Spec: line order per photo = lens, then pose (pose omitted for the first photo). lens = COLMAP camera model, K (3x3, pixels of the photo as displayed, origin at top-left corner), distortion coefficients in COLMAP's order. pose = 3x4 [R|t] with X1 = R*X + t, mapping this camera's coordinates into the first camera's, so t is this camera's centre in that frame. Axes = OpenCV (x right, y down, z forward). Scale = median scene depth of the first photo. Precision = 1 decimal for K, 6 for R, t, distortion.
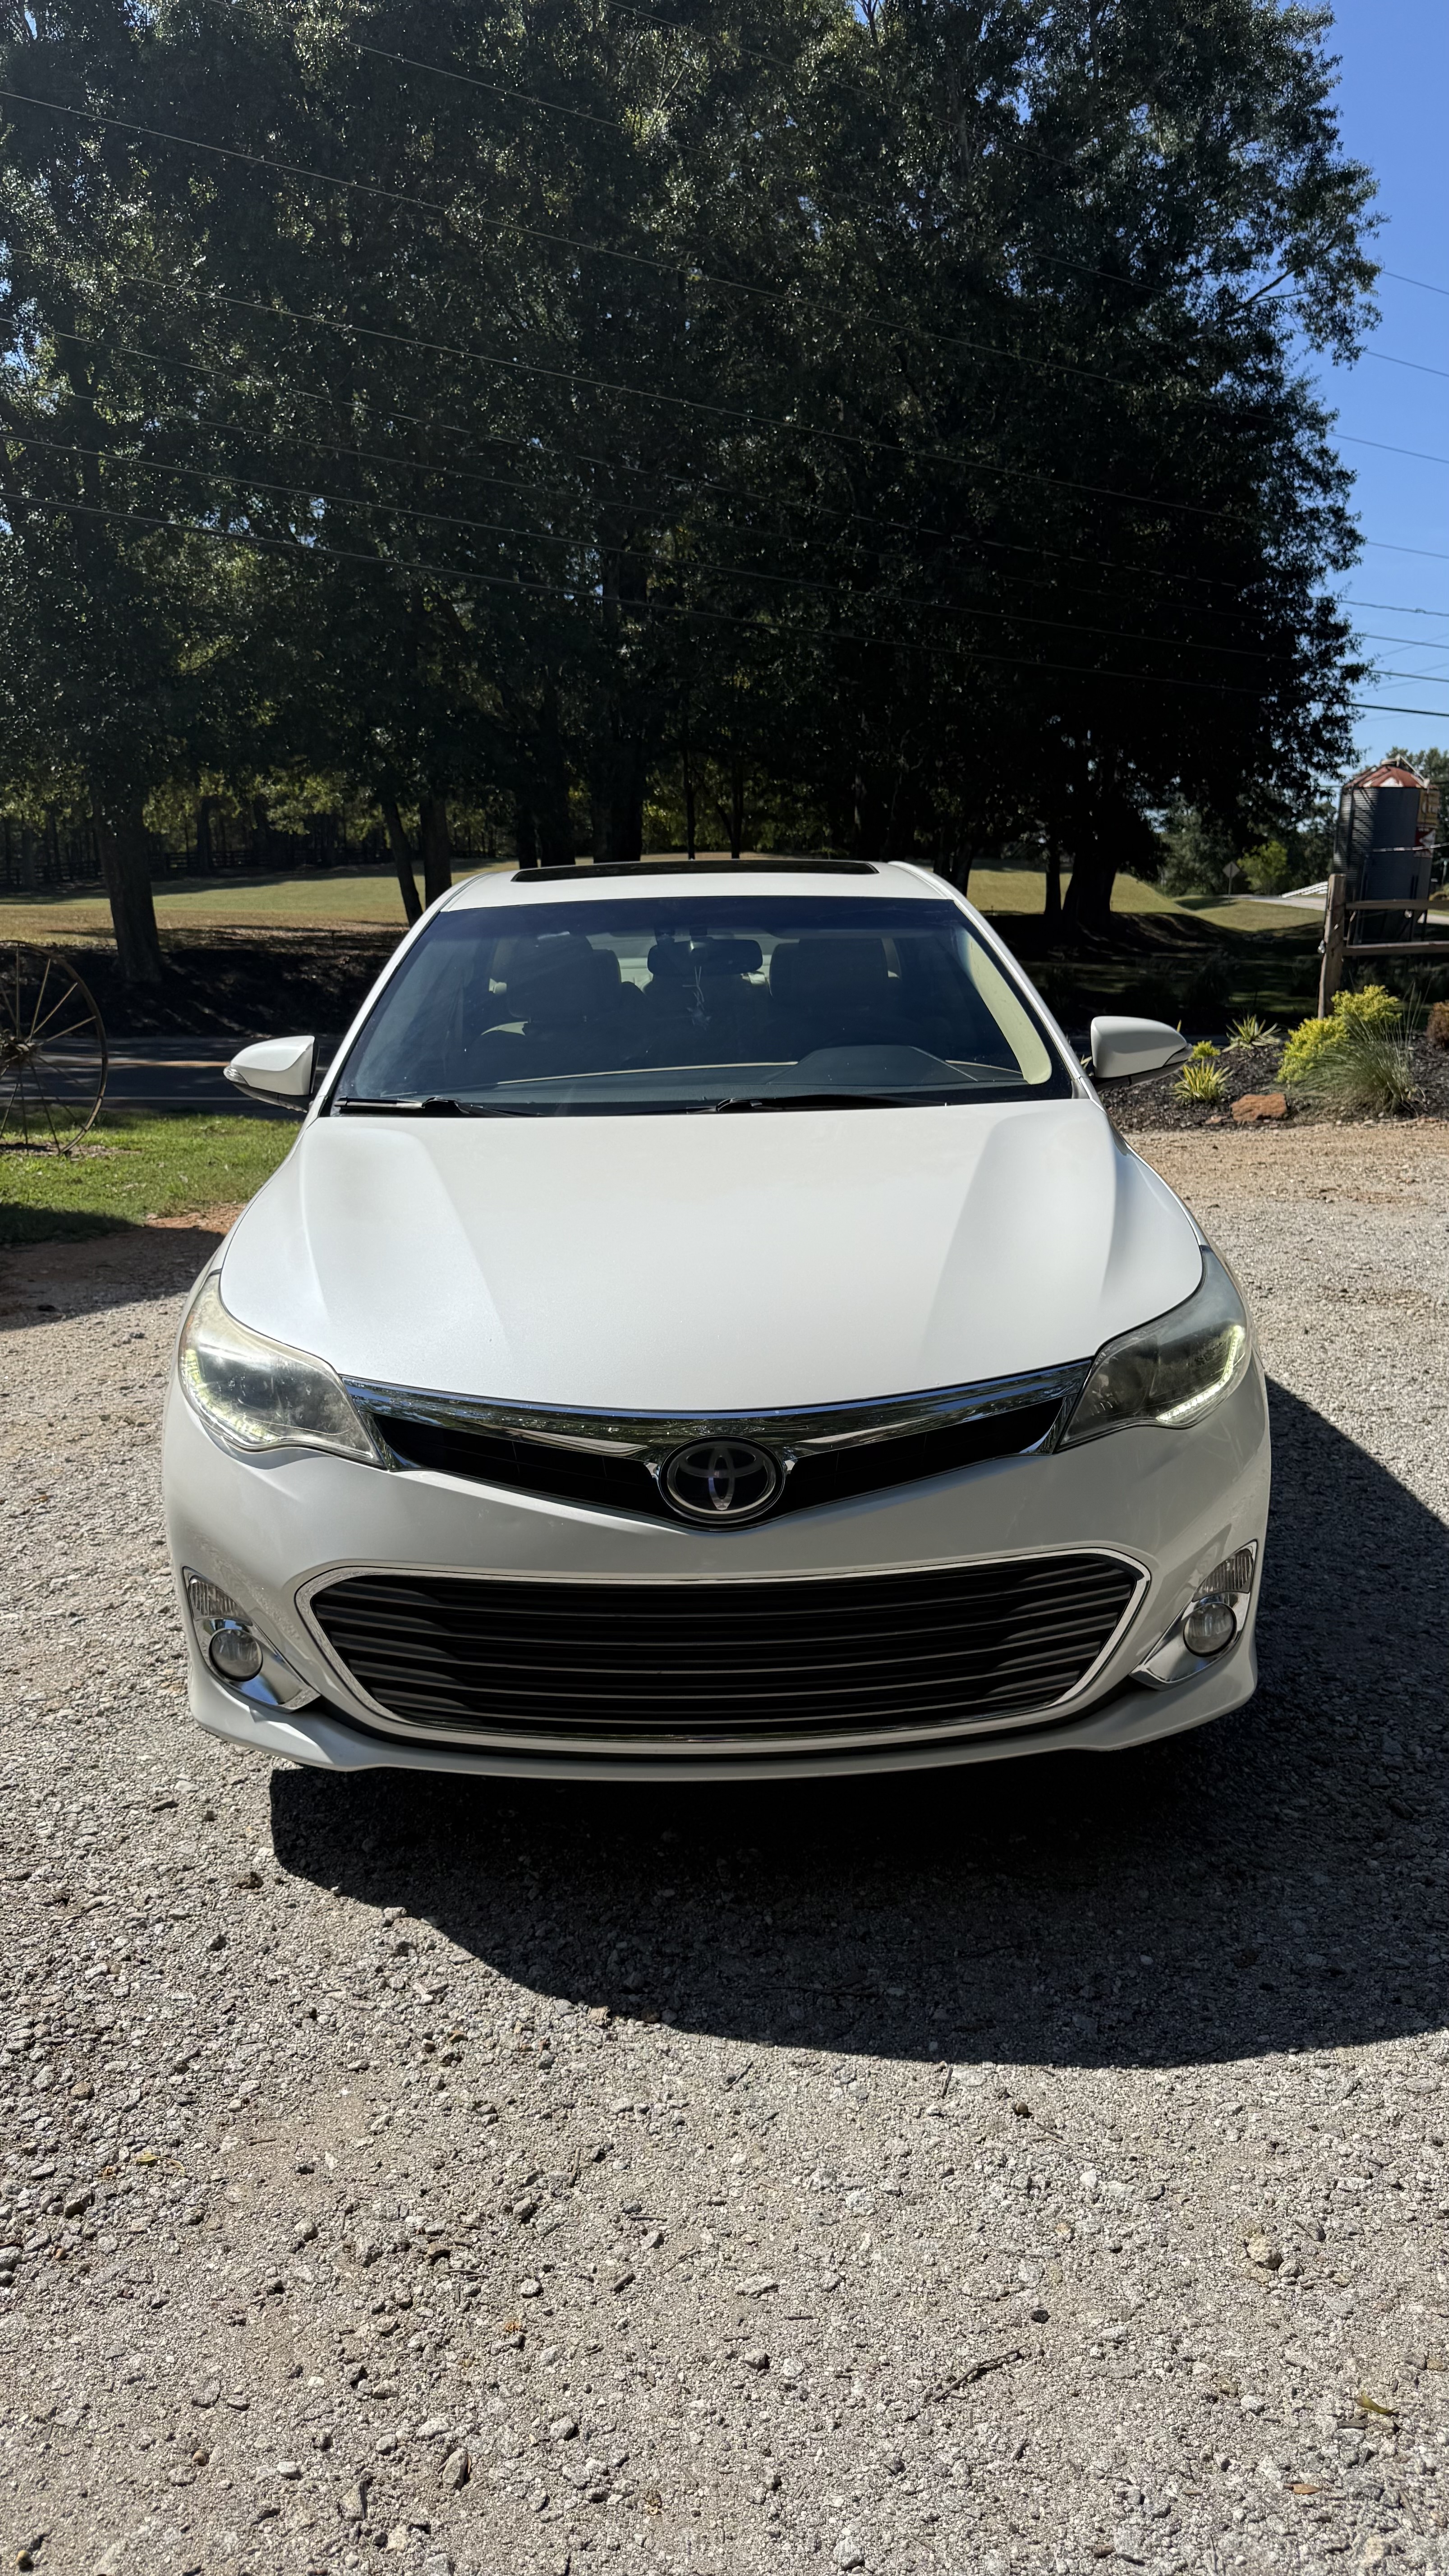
lens RADIAL K [[1865.2, 0, 724.0], [0, 1865.2, 1277.8], [0, 0, 1]] dist [0.108372, -0.138564]
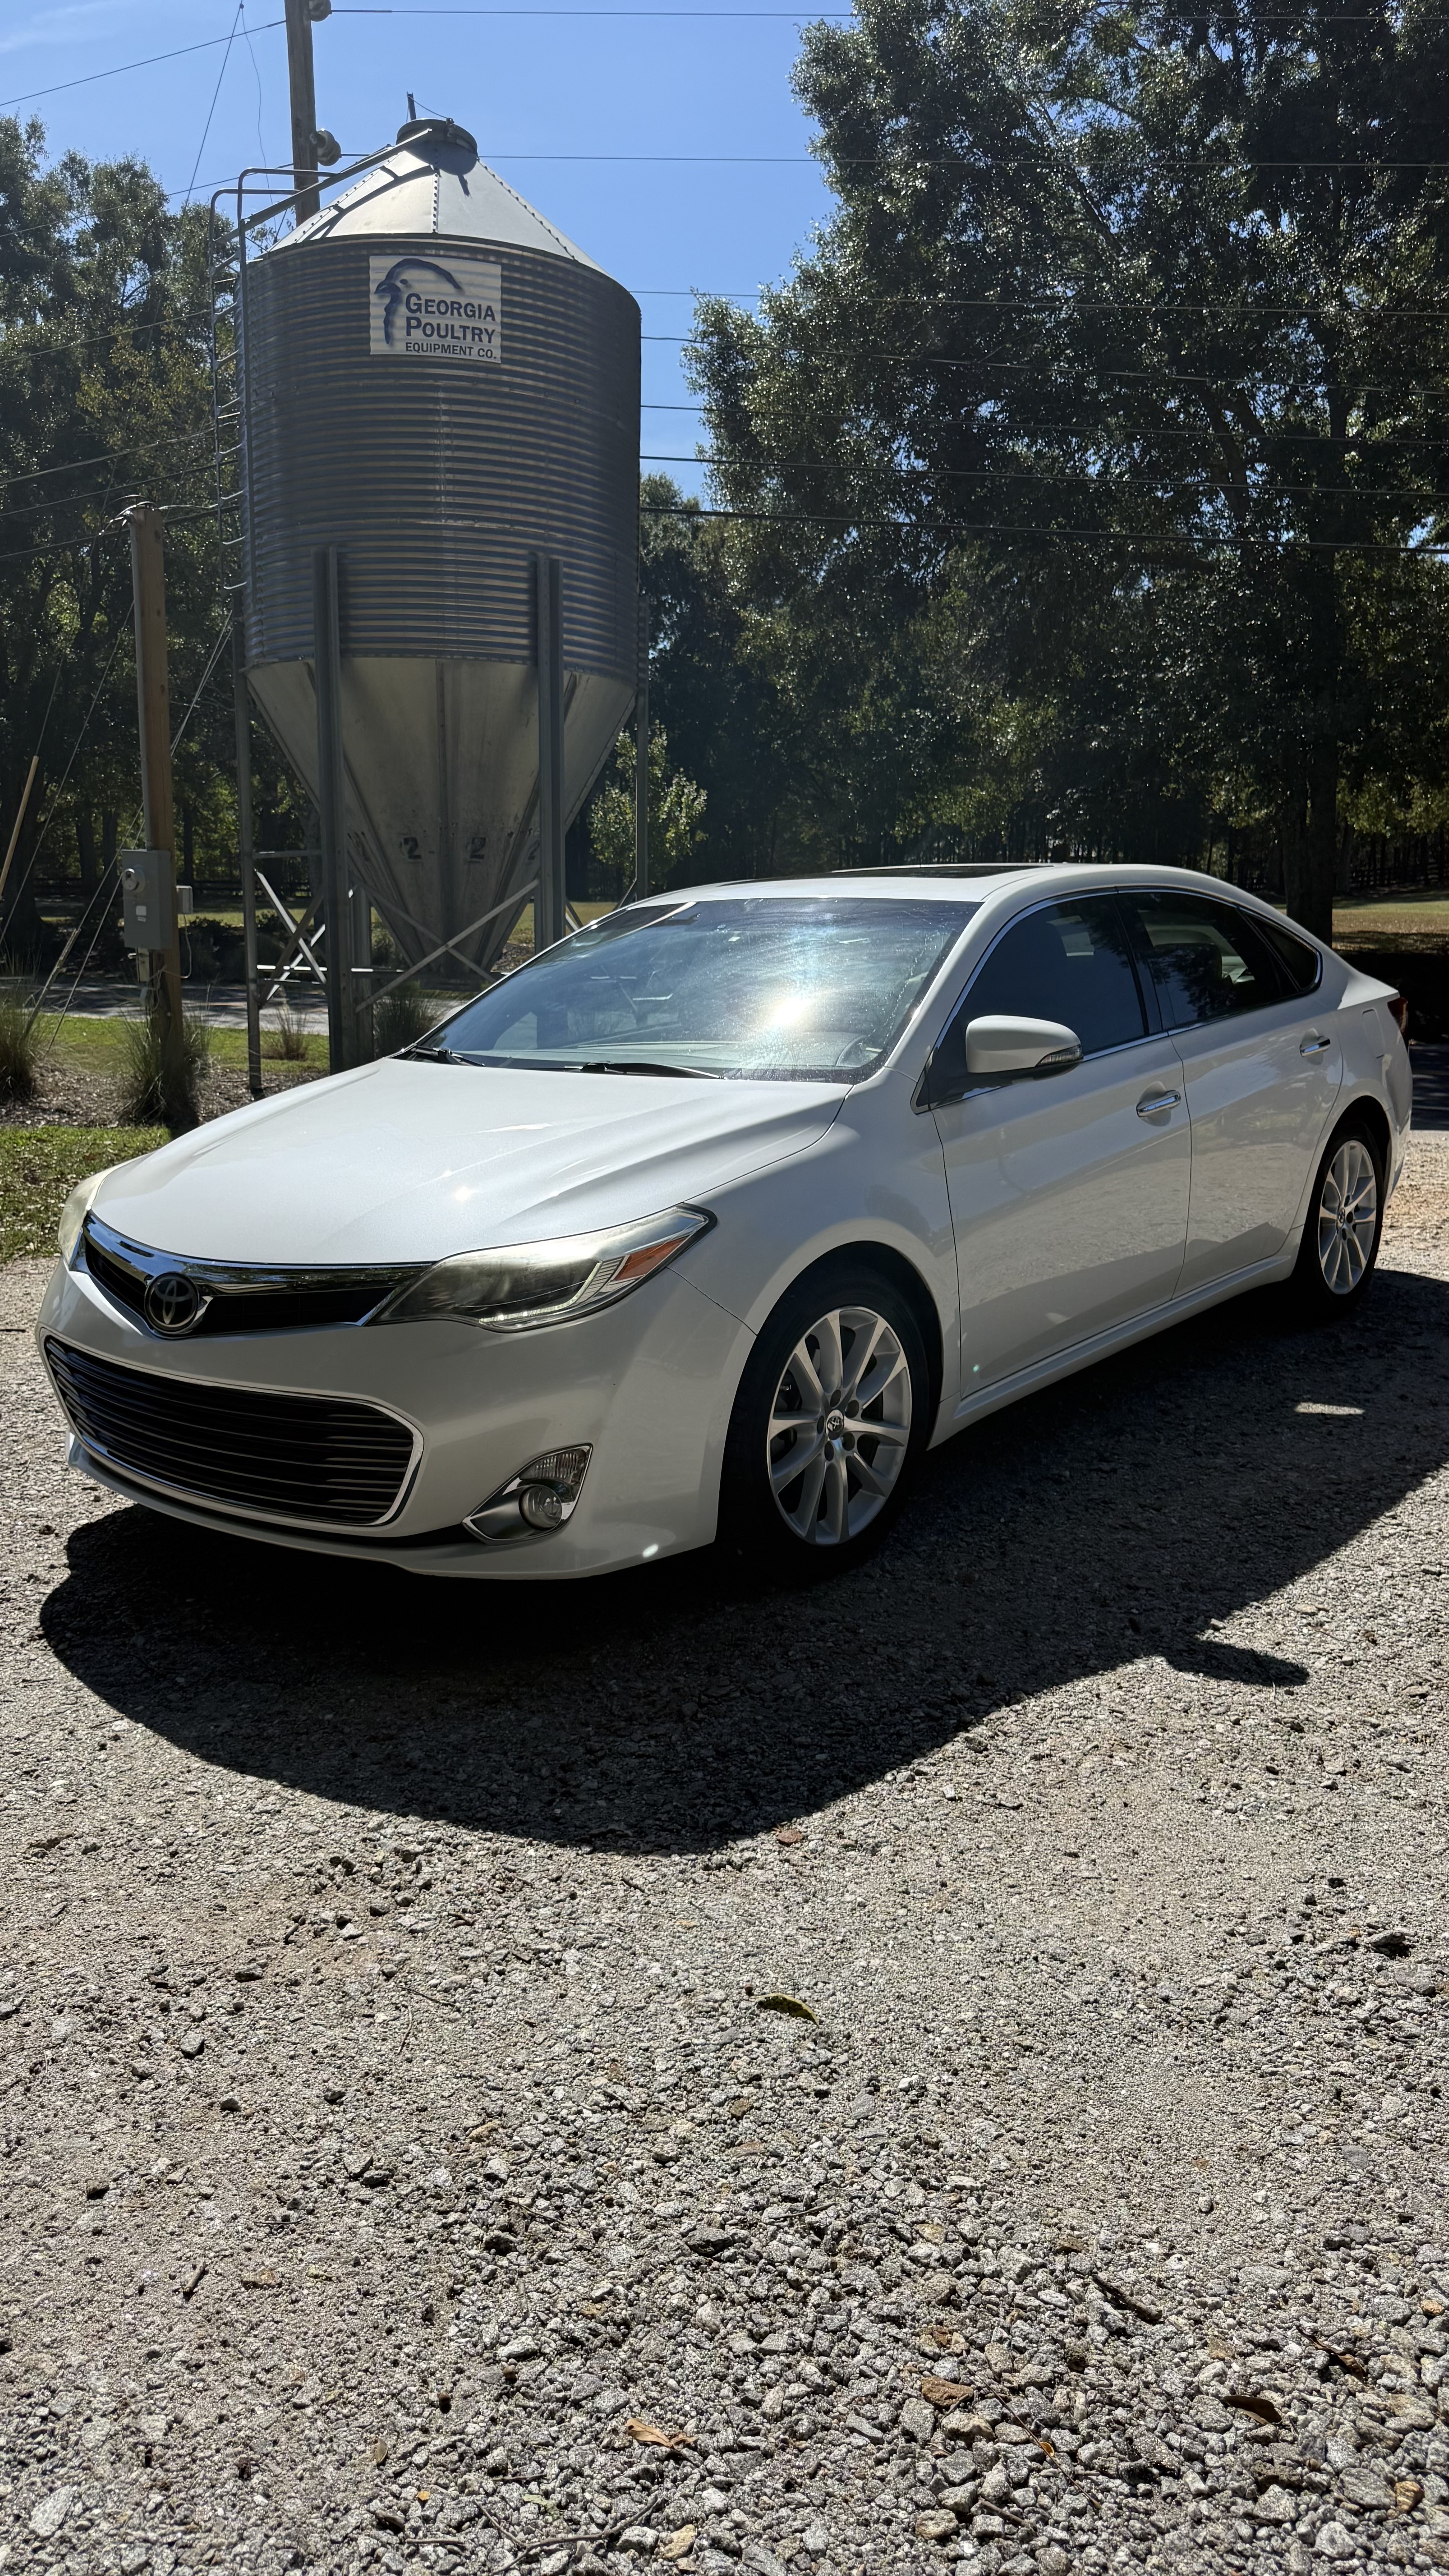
lens RADIAL K [[1865.2, 0, 724.0], [0, 1865.2, 1277.8], [0, 0, 1]] dist [0.108372, -0.138564]
pose [[0.735282, 0.121761, -0.666735, 1.325578], [-0.125061, 0.991212, 0.043099, -0.029746], [0.666123, 0.051693, 0.744048, 0.219656]]
